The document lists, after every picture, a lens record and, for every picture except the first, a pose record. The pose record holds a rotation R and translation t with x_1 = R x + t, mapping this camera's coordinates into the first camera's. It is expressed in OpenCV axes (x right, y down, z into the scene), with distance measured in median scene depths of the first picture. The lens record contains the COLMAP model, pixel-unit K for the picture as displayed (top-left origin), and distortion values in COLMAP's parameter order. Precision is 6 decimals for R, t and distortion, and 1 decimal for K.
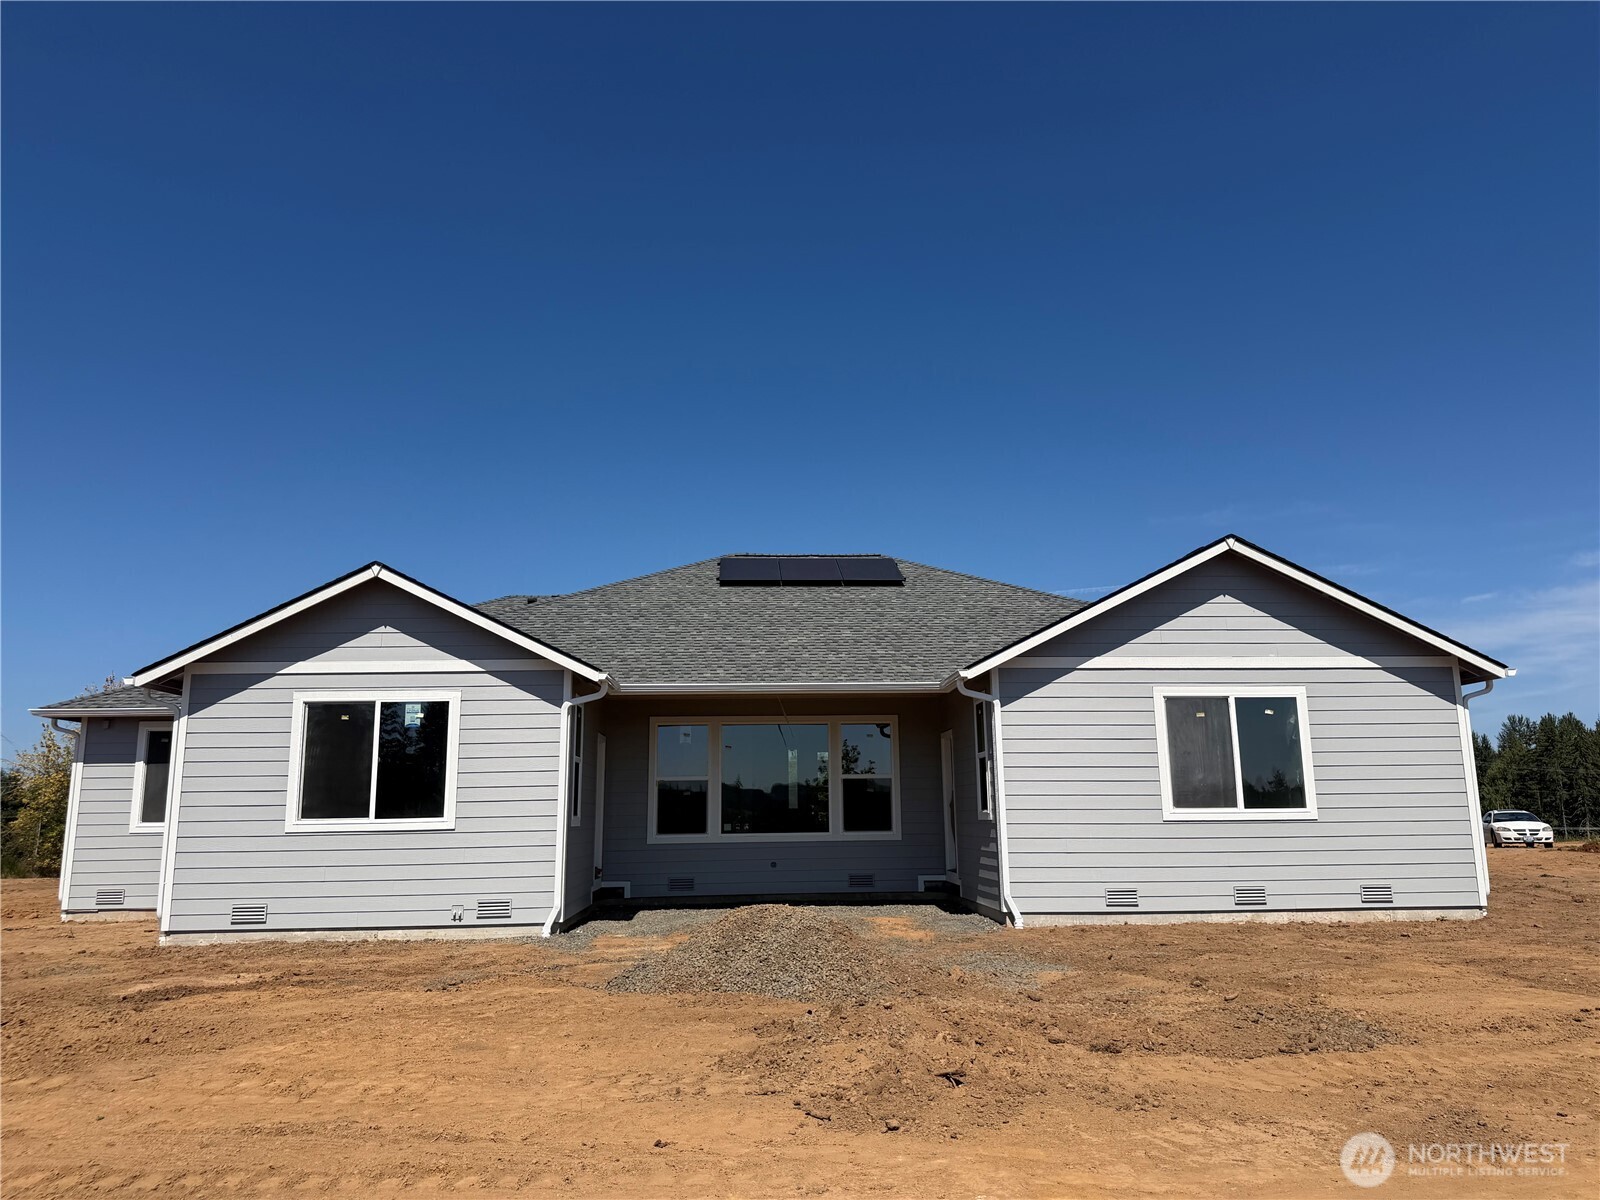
lens RADIAL K [[1115.9, 0, 800.1], [0, 1115.9, 597.1], [0, 0, 1]] dist [0.124042, -0.140872]
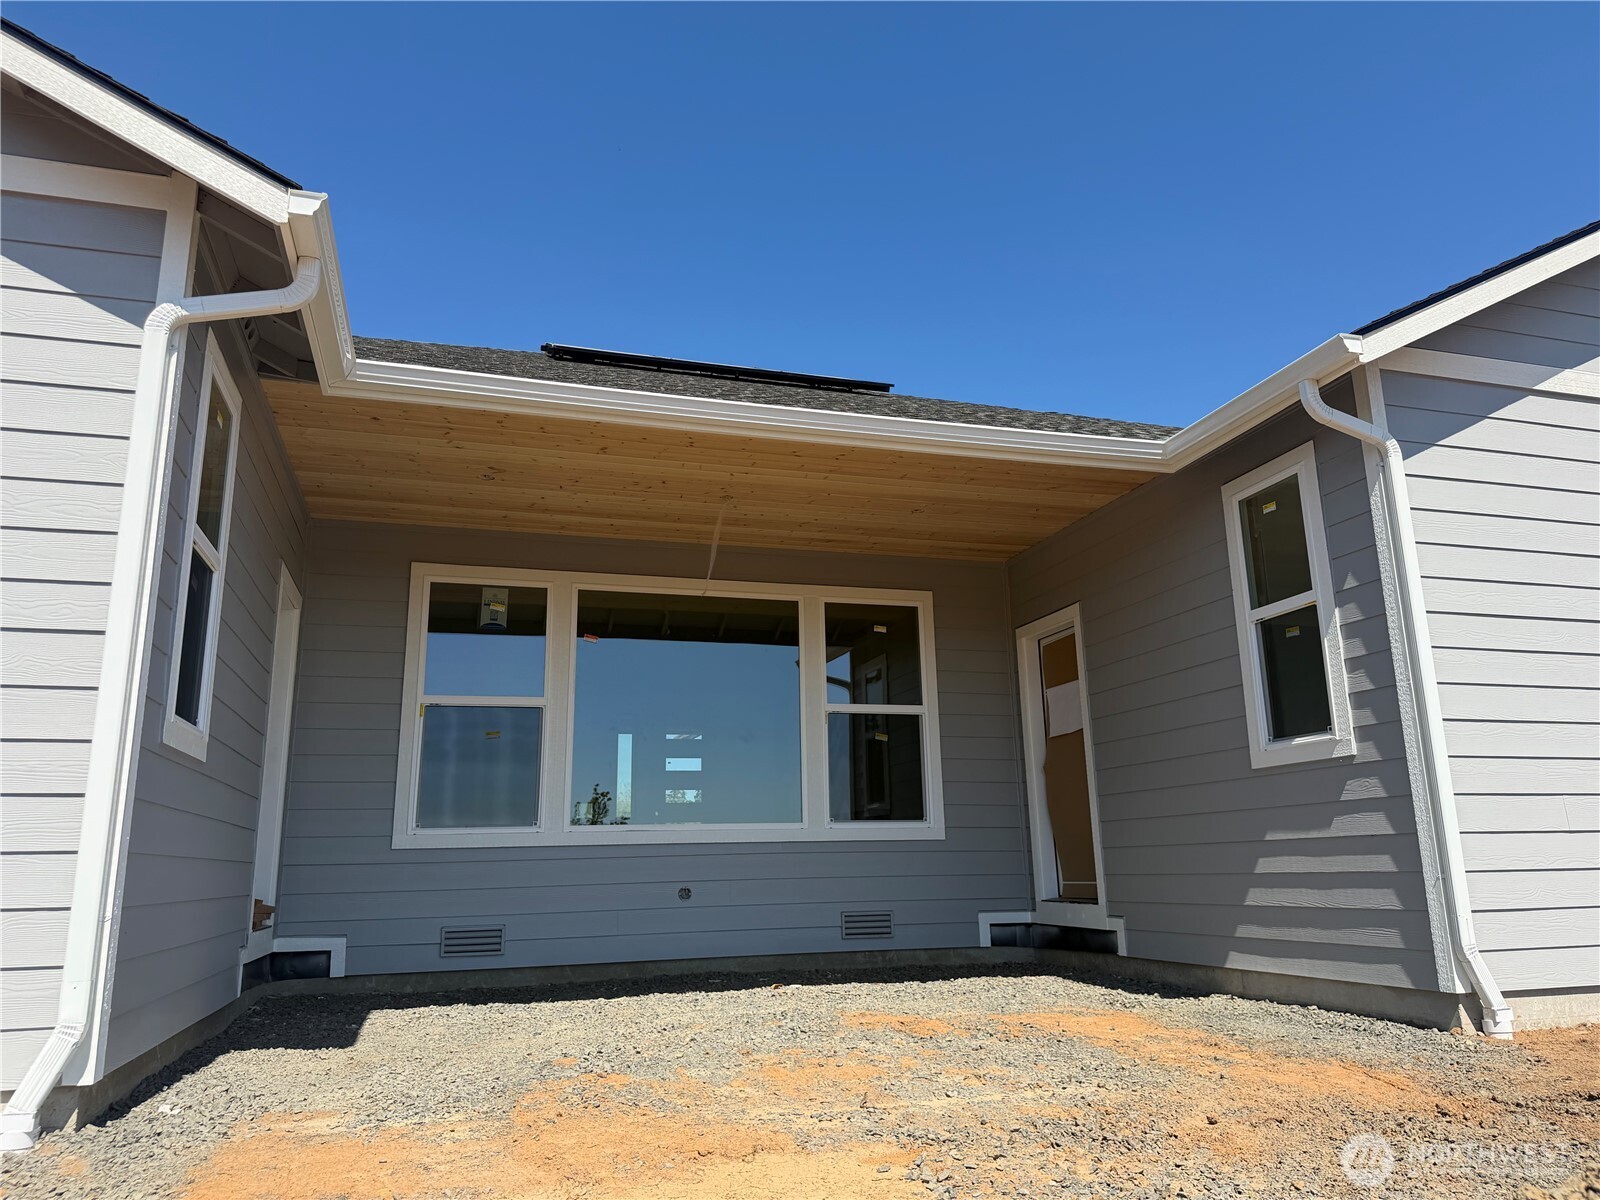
lens RADIAL K [[1112.2, 0, 781.1], [0, 1112.2, 596.4], [0, 0, 1]] dist [0.086725, -0.137595]
pose [[0.974056, 0.048249, 0.221102, -0.107918], [-0.037086, 0.997832, -0.054367, 0.167291], [-0.223246, 0.044756, 0.973734, 0.645309]]
